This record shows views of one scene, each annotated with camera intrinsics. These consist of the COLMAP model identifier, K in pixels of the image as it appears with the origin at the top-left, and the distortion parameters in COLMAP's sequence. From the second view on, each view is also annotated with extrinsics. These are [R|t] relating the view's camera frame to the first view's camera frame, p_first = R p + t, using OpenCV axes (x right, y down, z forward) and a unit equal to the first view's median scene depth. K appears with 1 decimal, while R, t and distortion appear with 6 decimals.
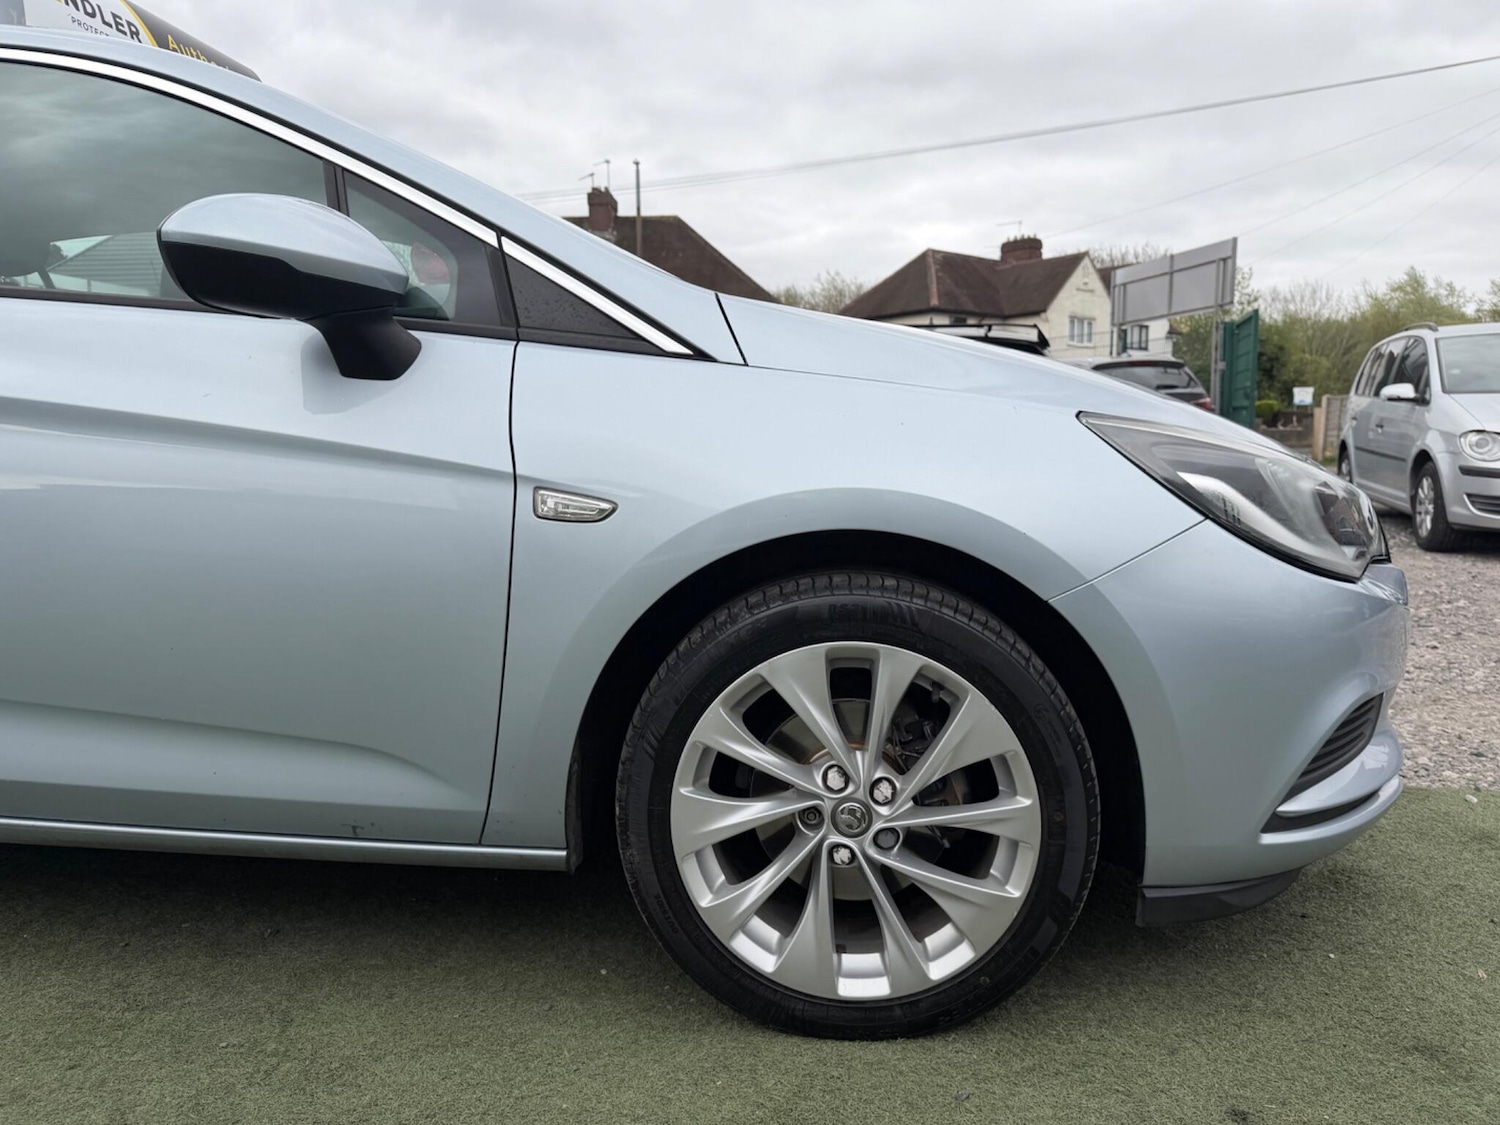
lens RADIAL K [[1053.9, 0, 750.7], [0, 1053.9, 564.8], [0, 0, 1]] dist [0.042630, -0.051691]
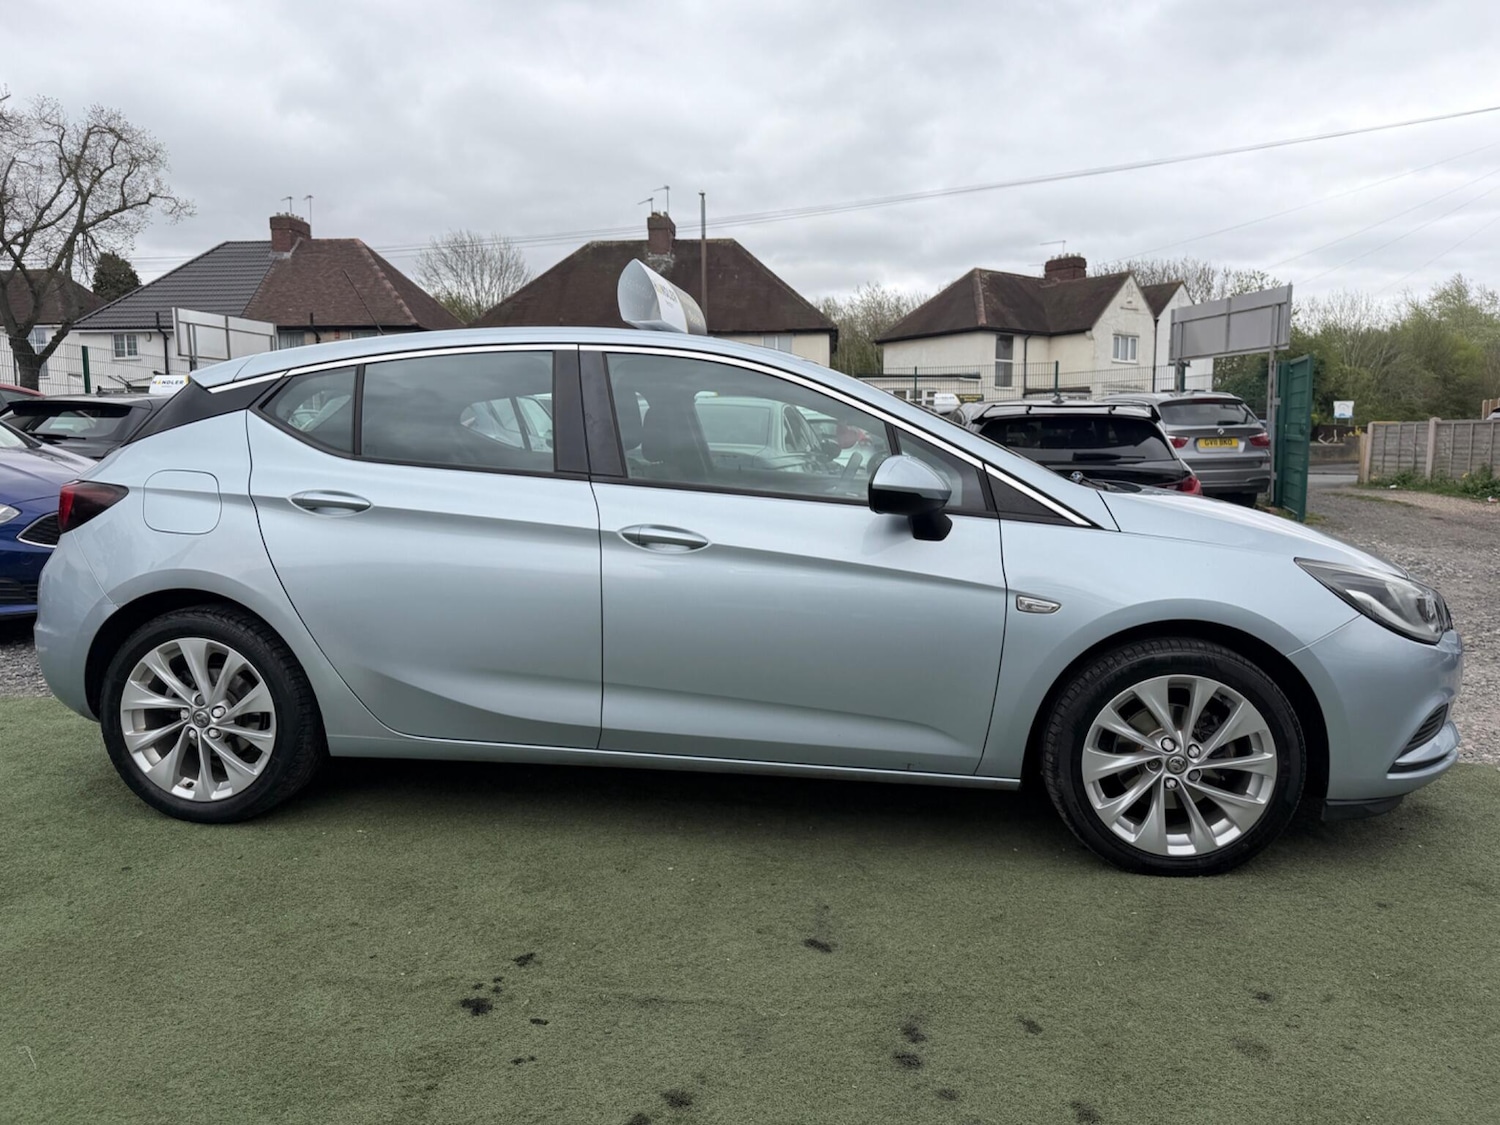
lens RADIAL K [[1053.9, 0, 744.3], [0, 1053.9, 563.6], [0, 0, 1]] dist [0.042630, -0.051691]
pose [[0.999502, 0.005292, -0.031121, -0.633013], [-0.005471, 0.999969, -0.005674, -0.114272], [0.031090, 0.005842, 0.999500, -0.978129]]
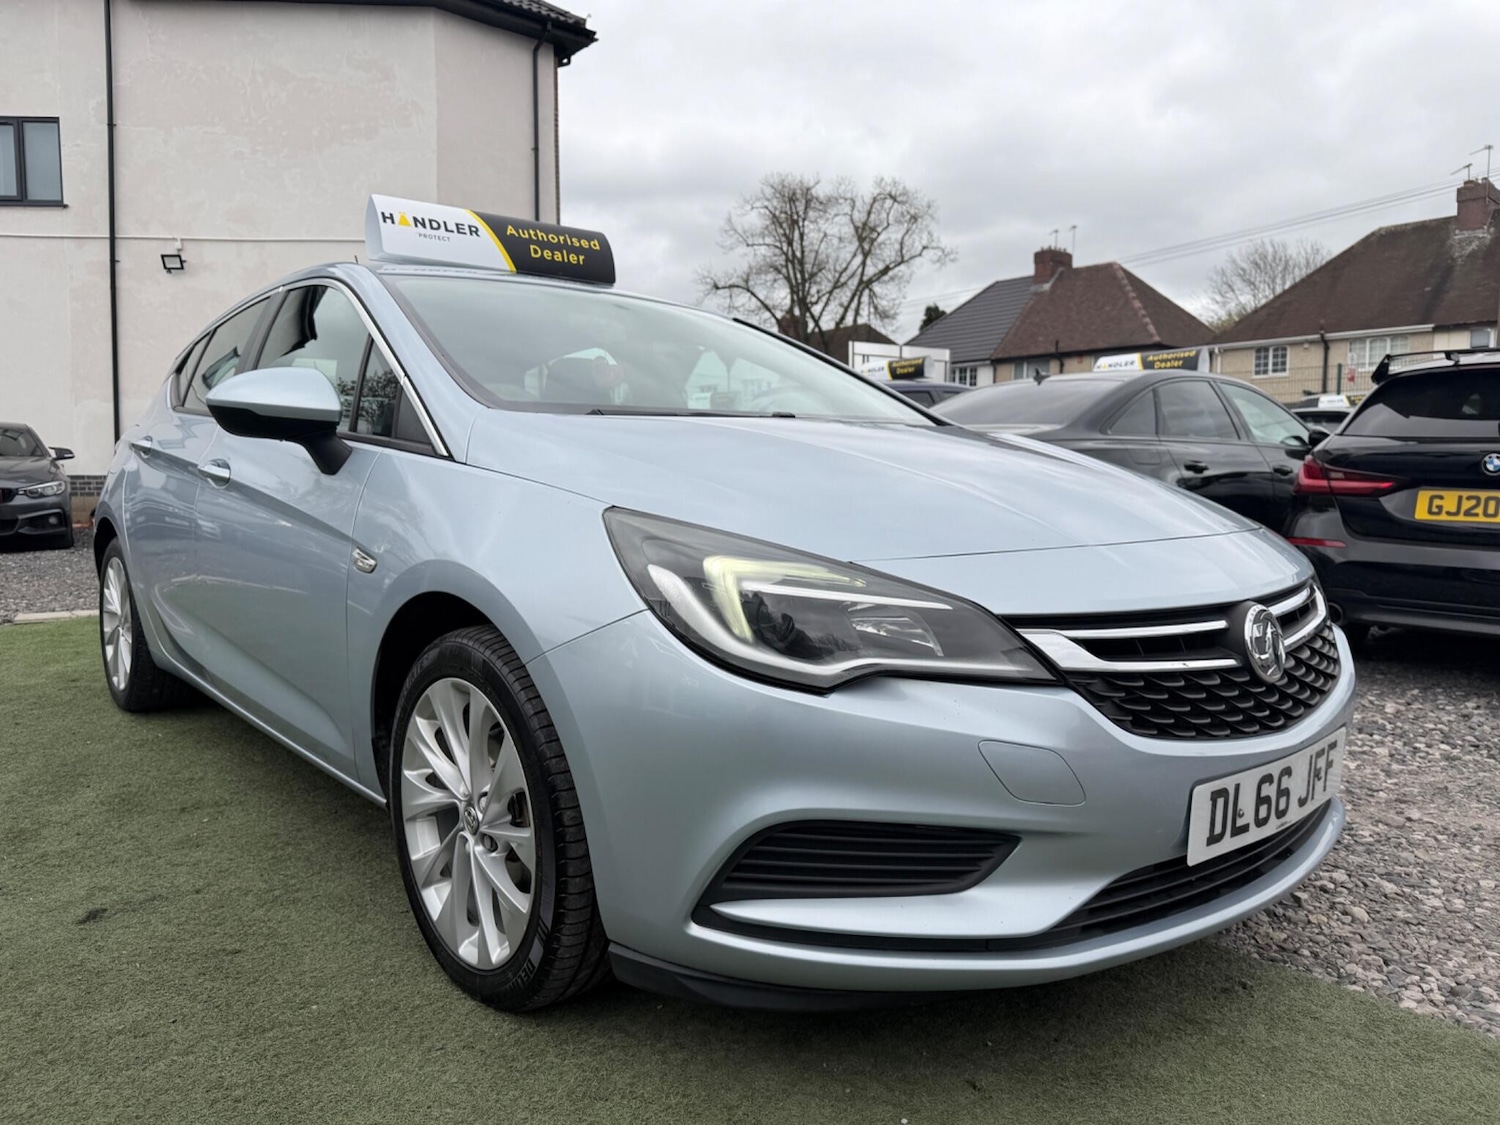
lens RADIAL K [[1053.9, 0, 746.2], [0, 1053.9, 566.1], [0, 0, 1]] dist [0.042630, -0.051691]
pose [[0.718251, 0.064788, -0.692762, 1.176706], [-0.086123, 0.996277, 0.003880, -0.095236], [0.690434, 0.056876, 0.721156, 0.280399]]
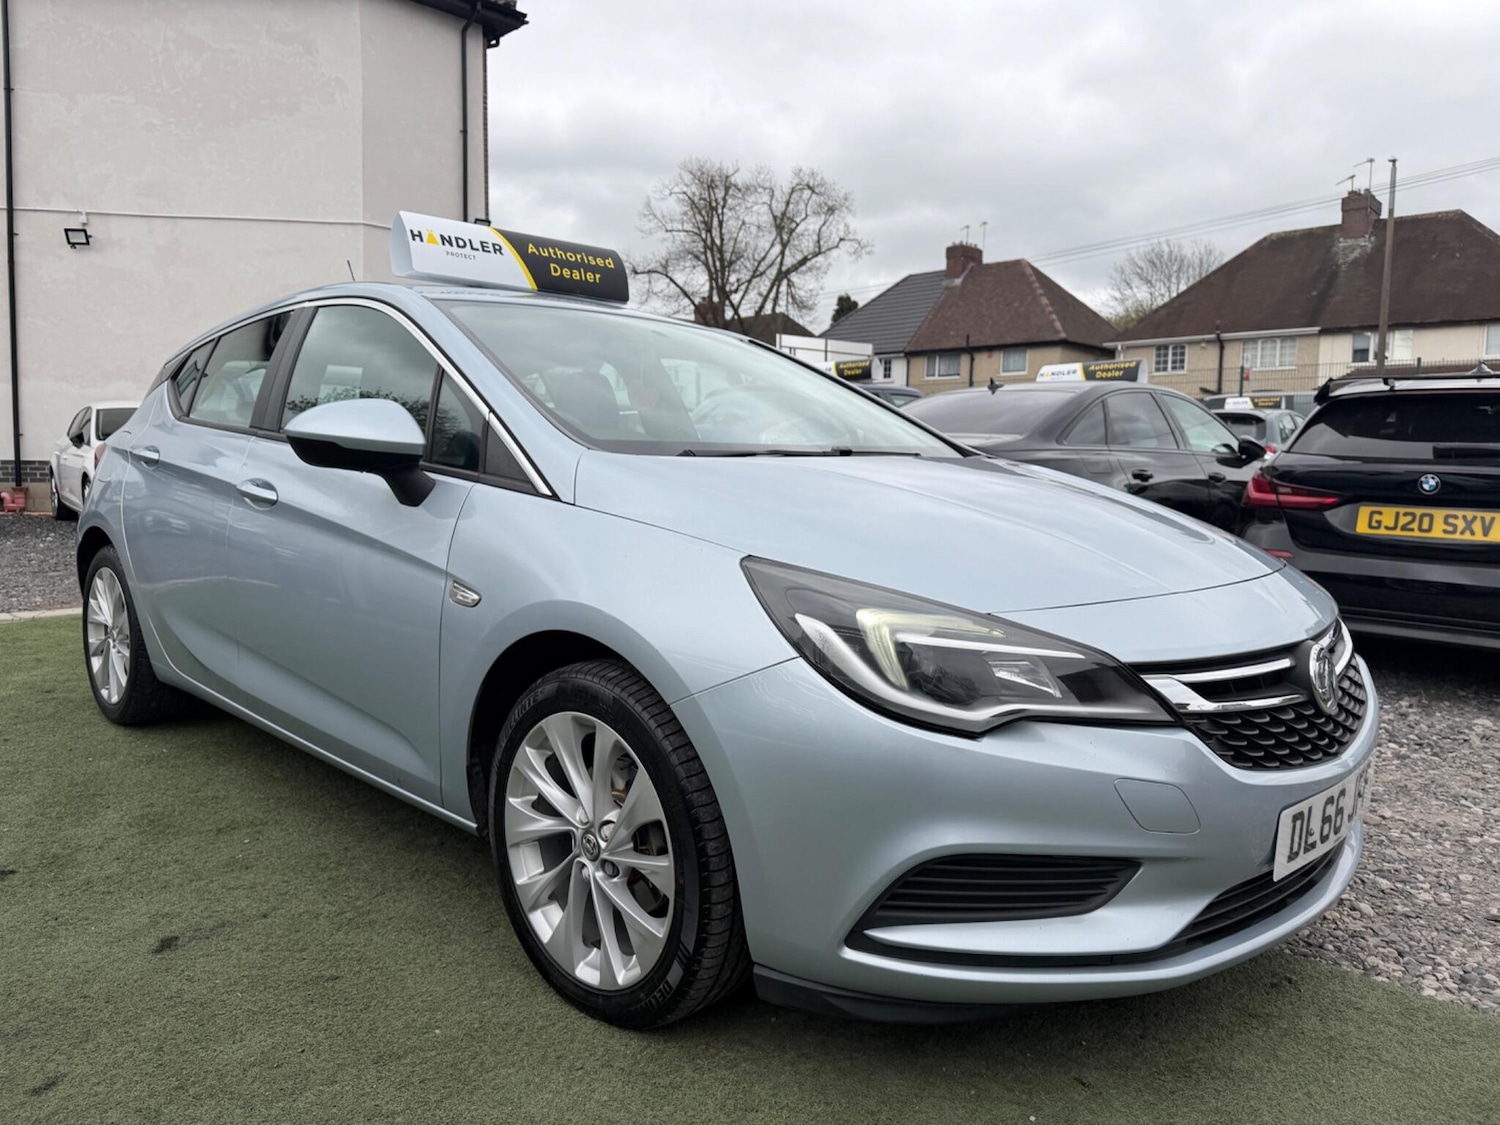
lens RADIAL K [[1053.9, 0, 750.8], [0, 1053.9, 562.8], [0, 0, 1]] dist [0.042630, -0.051691]
pose [[0.778133, 0.074540, -0.623661, 1.042705], [-0.089543, 0.995956, 0.007314, -0.142439], [0.621684, 0.050153, 0.781661, 0.056260]]
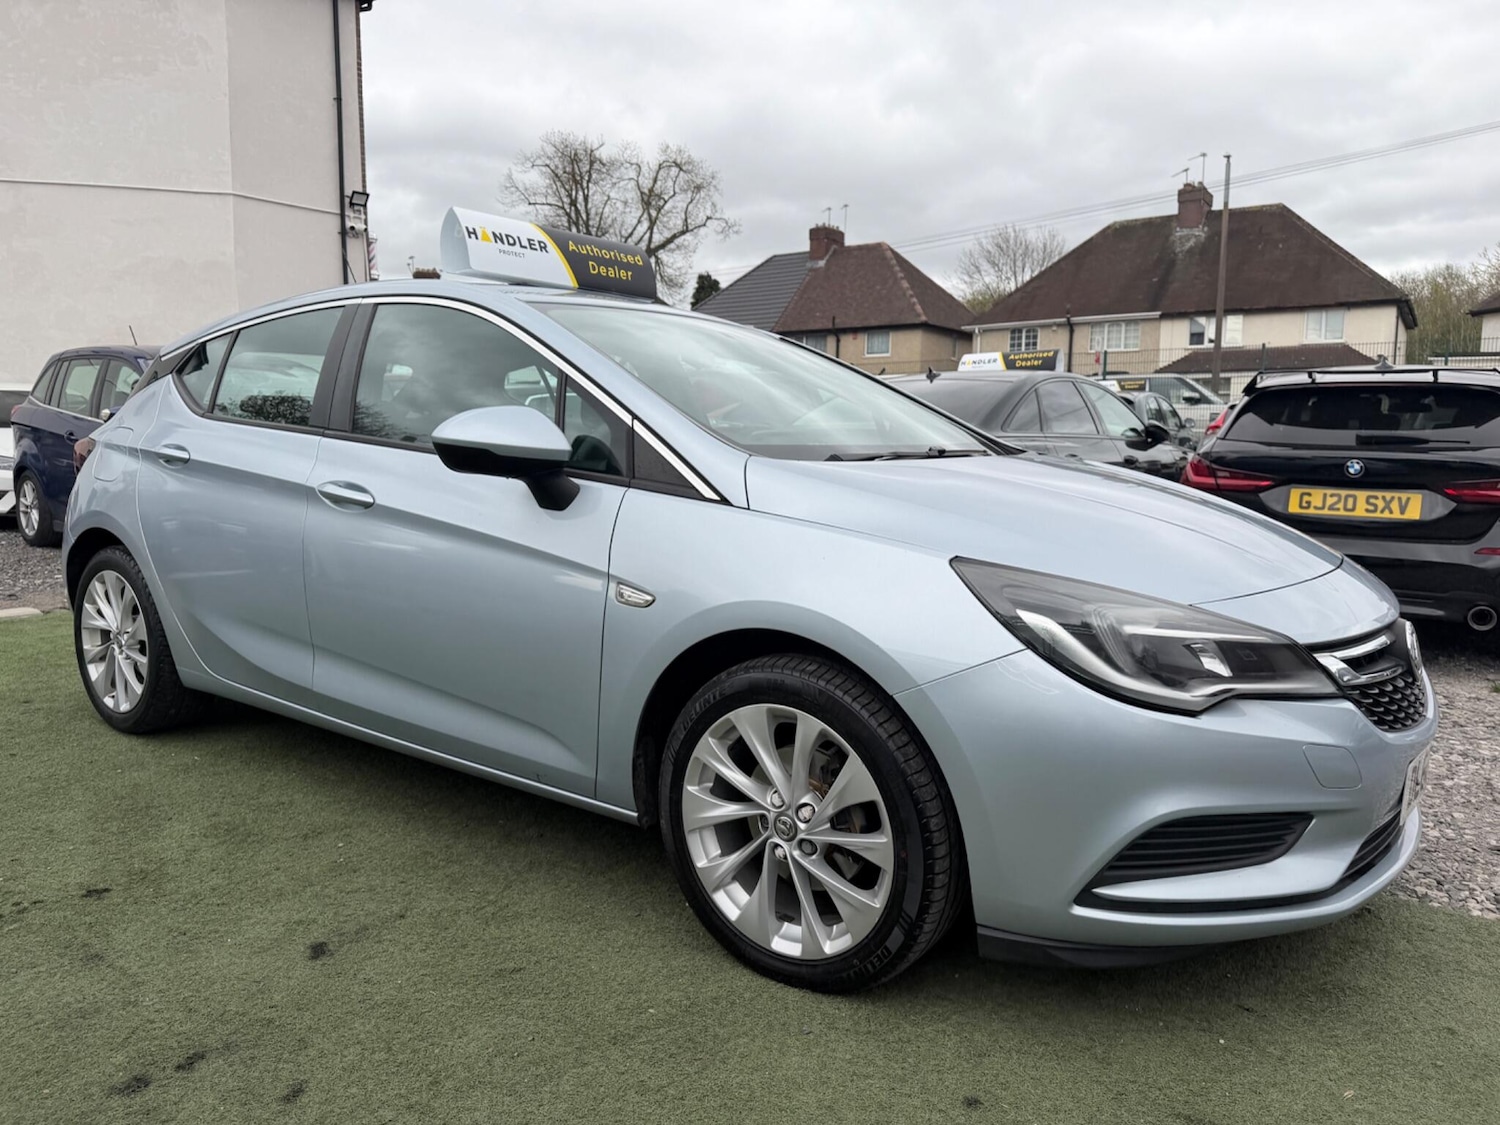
lens RADIAL K [[1053.9, 0, 752.6], [0, 1053.9, 566.3], [0, 0, 1]] dist [0.042630, -0.051691]
pose [[0.857200, 0.071182, -0.510040, 0.749526], [-0.070951, 0.997280, 0.019938, -0.137734], [0.510072, 0.019097, 0.859920, -0.261789]]
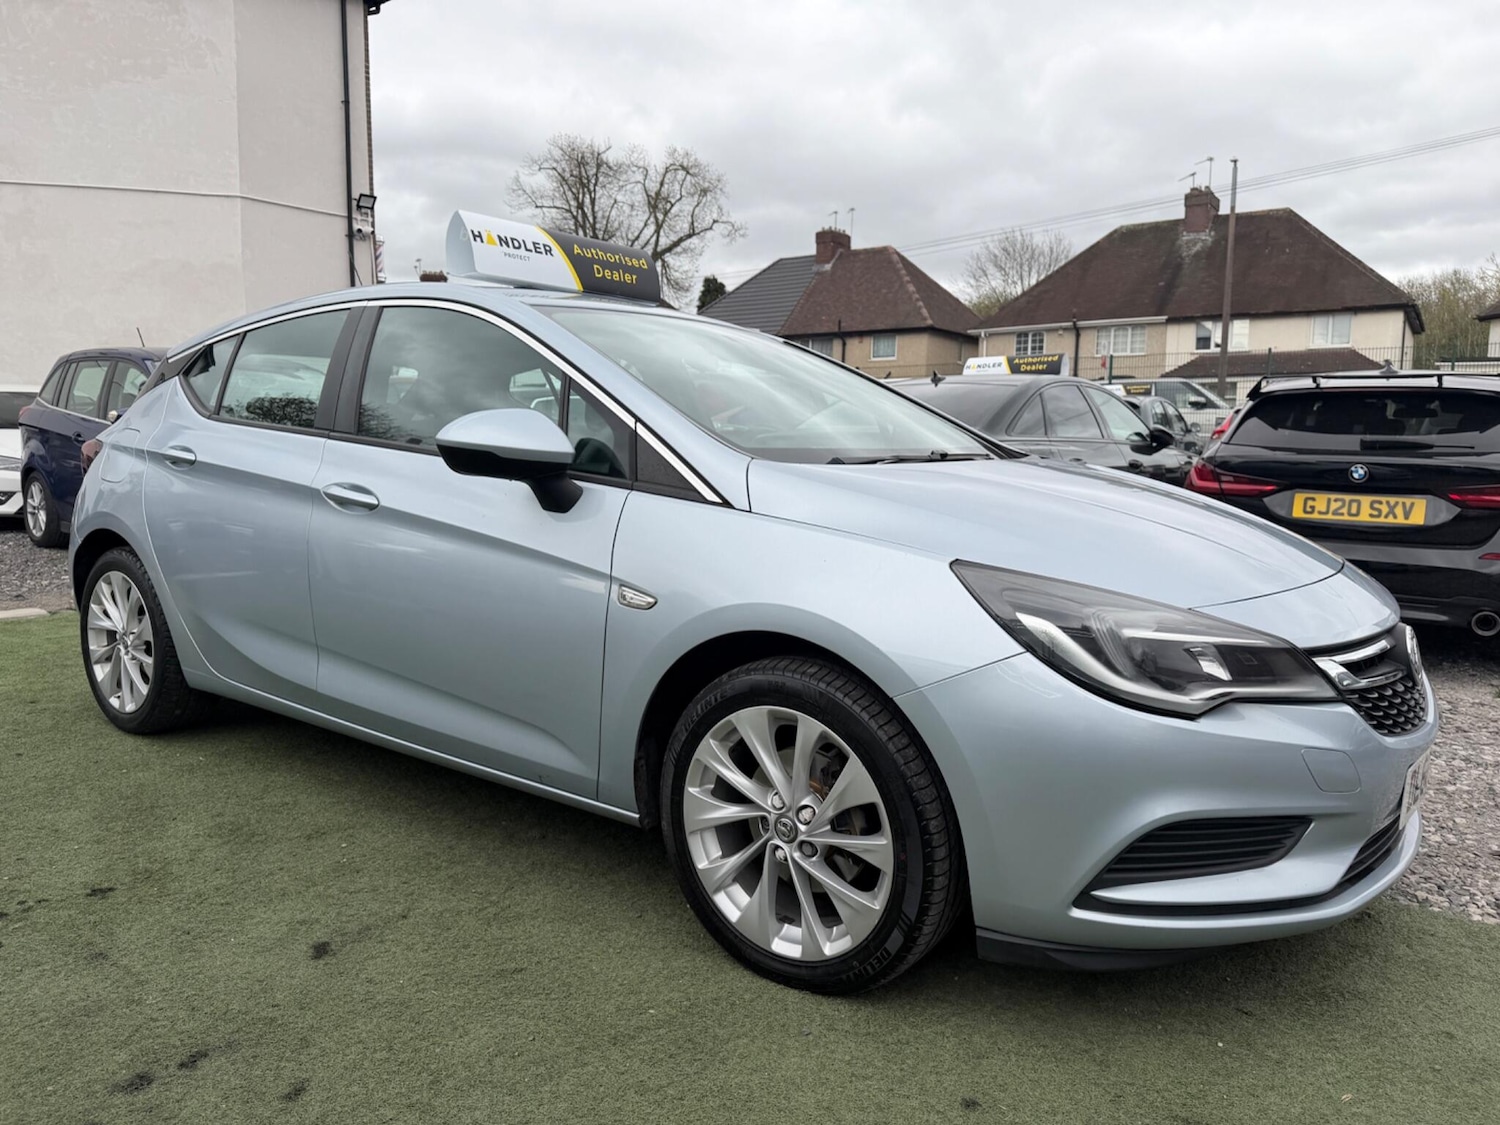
lens RADIAL K [[1053.9, 0, 754.5], [0, 1053.9, 567.1], [0, 0, 1]] dist [0.042630, -0.051691]
pose [[0.855167, 0.072894, -0.513201, 0.757344], [-0.074138, 0.997084, 0.018085, -0.137604], [0.513023, 0.022582, 0.858078, -0.264211]]
